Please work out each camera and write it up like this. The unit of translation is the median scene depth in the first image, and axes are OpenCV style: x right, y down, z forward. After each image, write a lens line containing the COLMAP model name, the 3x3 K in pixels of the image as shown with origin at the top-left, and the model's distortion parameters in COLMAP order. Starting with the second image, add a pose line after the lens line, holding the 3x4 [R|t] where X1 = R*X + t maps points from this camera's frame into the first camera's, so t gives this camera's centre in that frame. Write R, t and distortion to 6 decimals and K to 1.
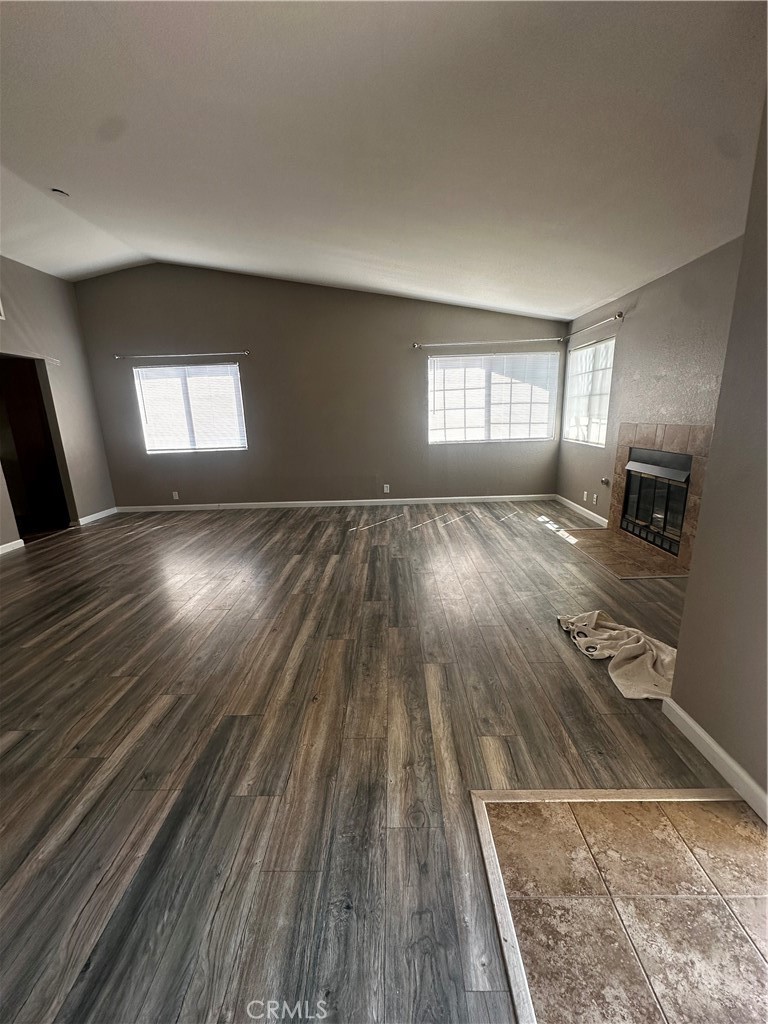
lens RADIAL K [[406.8, 0, 384.0], [0, 406.8, 512.0], [0, 0, 1]] dist [-0.000998, 0.000098]
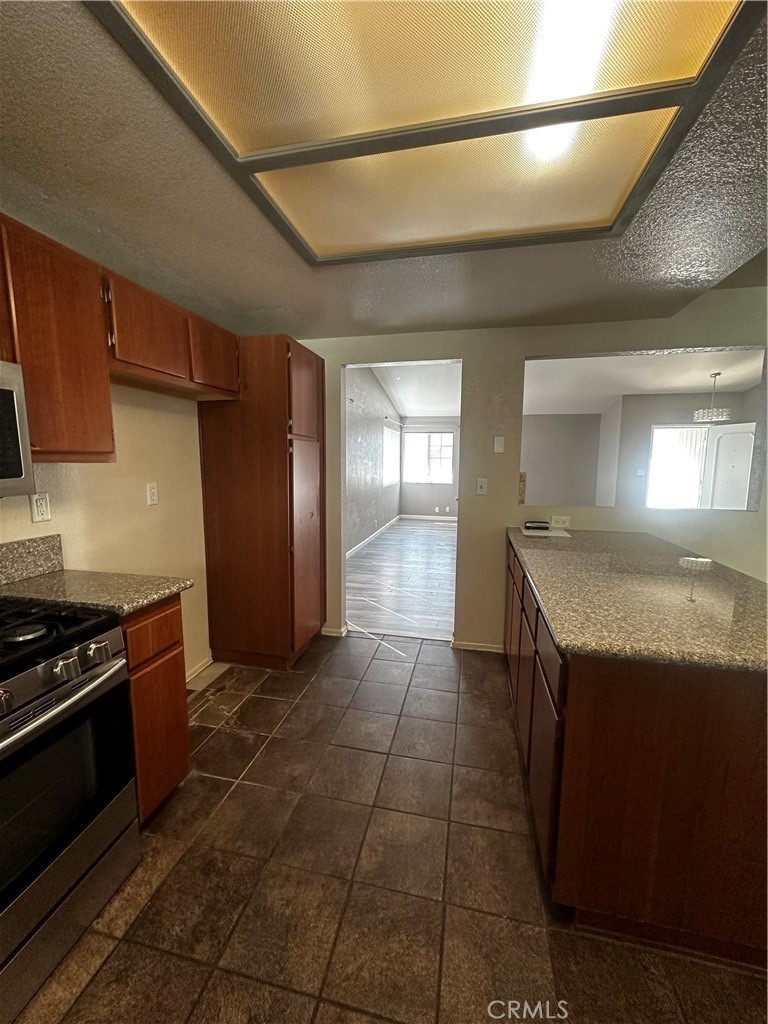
lens RADIAL K [[406.8, 0, 384.0], [0, 406.8, 512.0], [0, 0, 1]] dist [-0.000998, 0.000098]
pose [[0.199866, -0.089511, 0.975726, -3.890341], [0.219325, 0.974637, 0.044485, -0.461475], [-0.954961, 0.205110, 0.214429, 2.273779]]
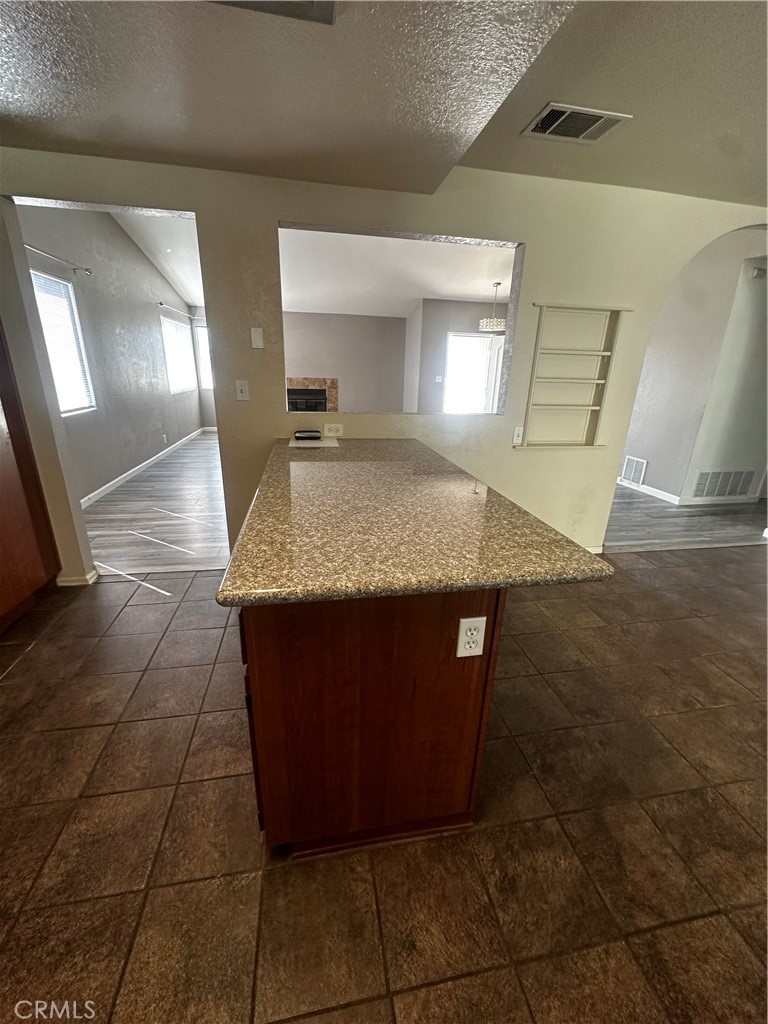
lens RADIAL K [[406.8, 0, 384.0], [0, 406.8, 512.0], [0, 0, 1]] dist [-0.000998, 0.000098]
pose [[-0.198673, -0.298415, 0.933529, -3.710757], [0.209643, 0.917530, 0.337917, -0.392803], [-0.957381, 0.262843, -0.119728, 2.053164]]
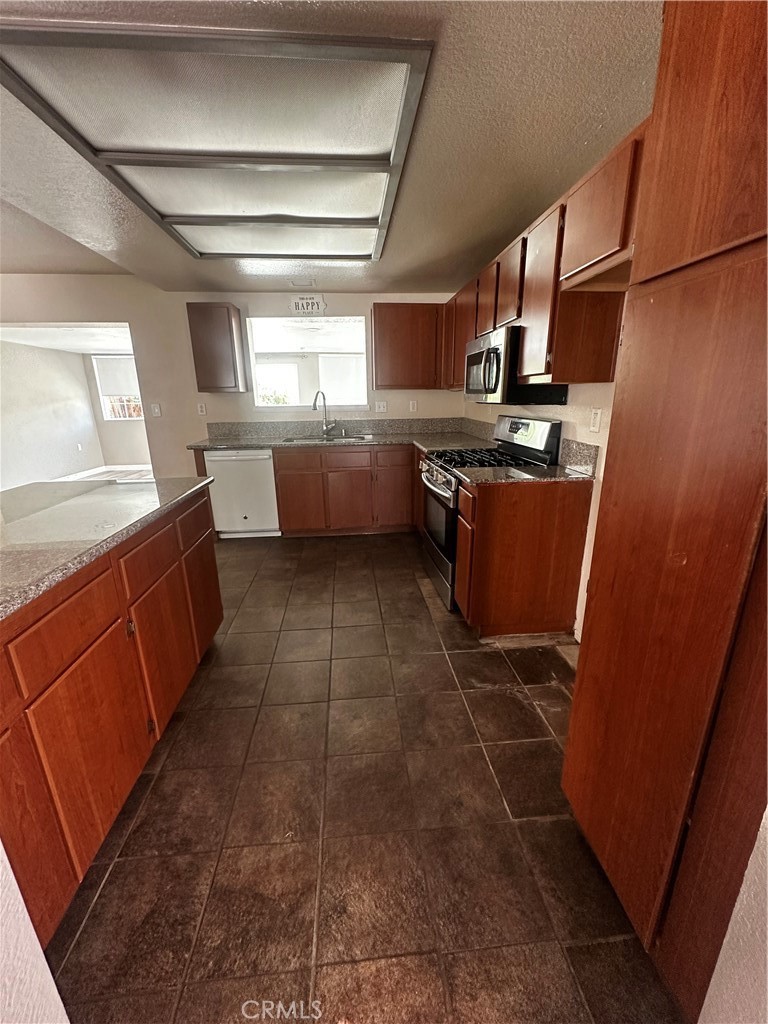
lens RADIAL K [[409.9, 0, 383.0], [0, 409.9, 509.0], [0, 0, 1]] dist [0.001700, 0.000092]
pose [[0.106676, 0.295431, -0.949390, -2.082145], [-0.225762, 0.937096, 0.266238, -0.540183], [0.968324, 0.185935, 0.166663, 2.491112]]
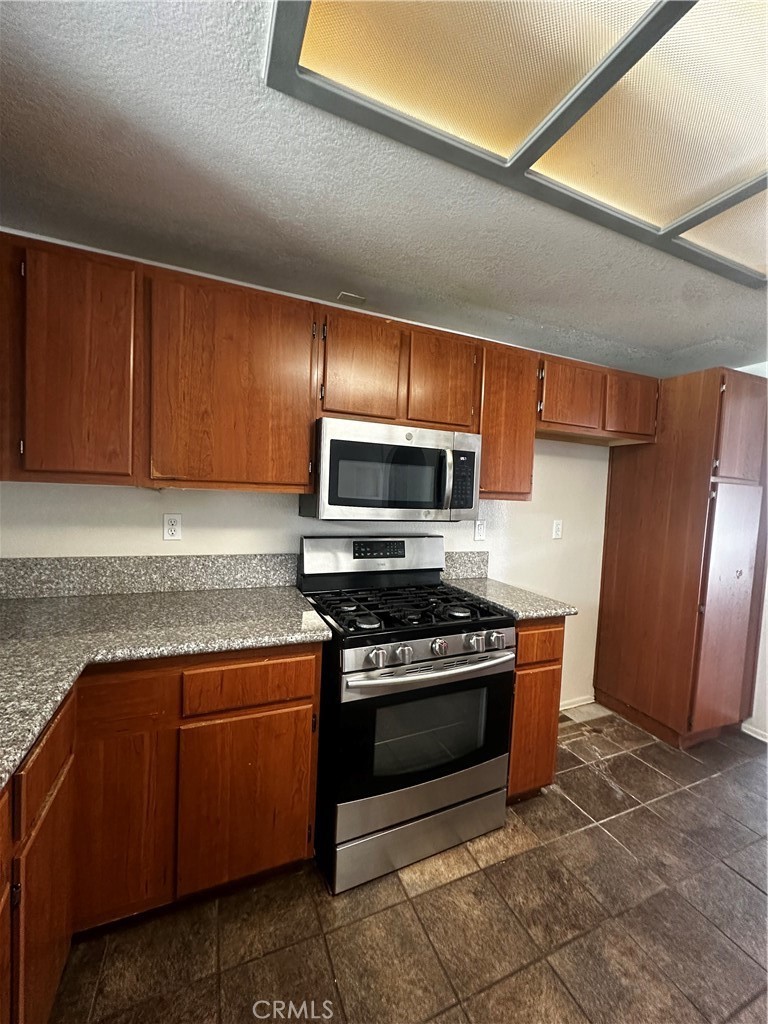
lens RADIAL K [[406.8, 0, 384.0], [0, 406.8, 512.0], [0, 0, 1]] dist [-0.000998, 0.000098]
pose [[0.910389, 0.050606, 0.410646, -3.962241], [0.025932, 0.983562, -0.178700, -0.435553], [-0.412940, 0.173335, 0.894112, 2.167297]]
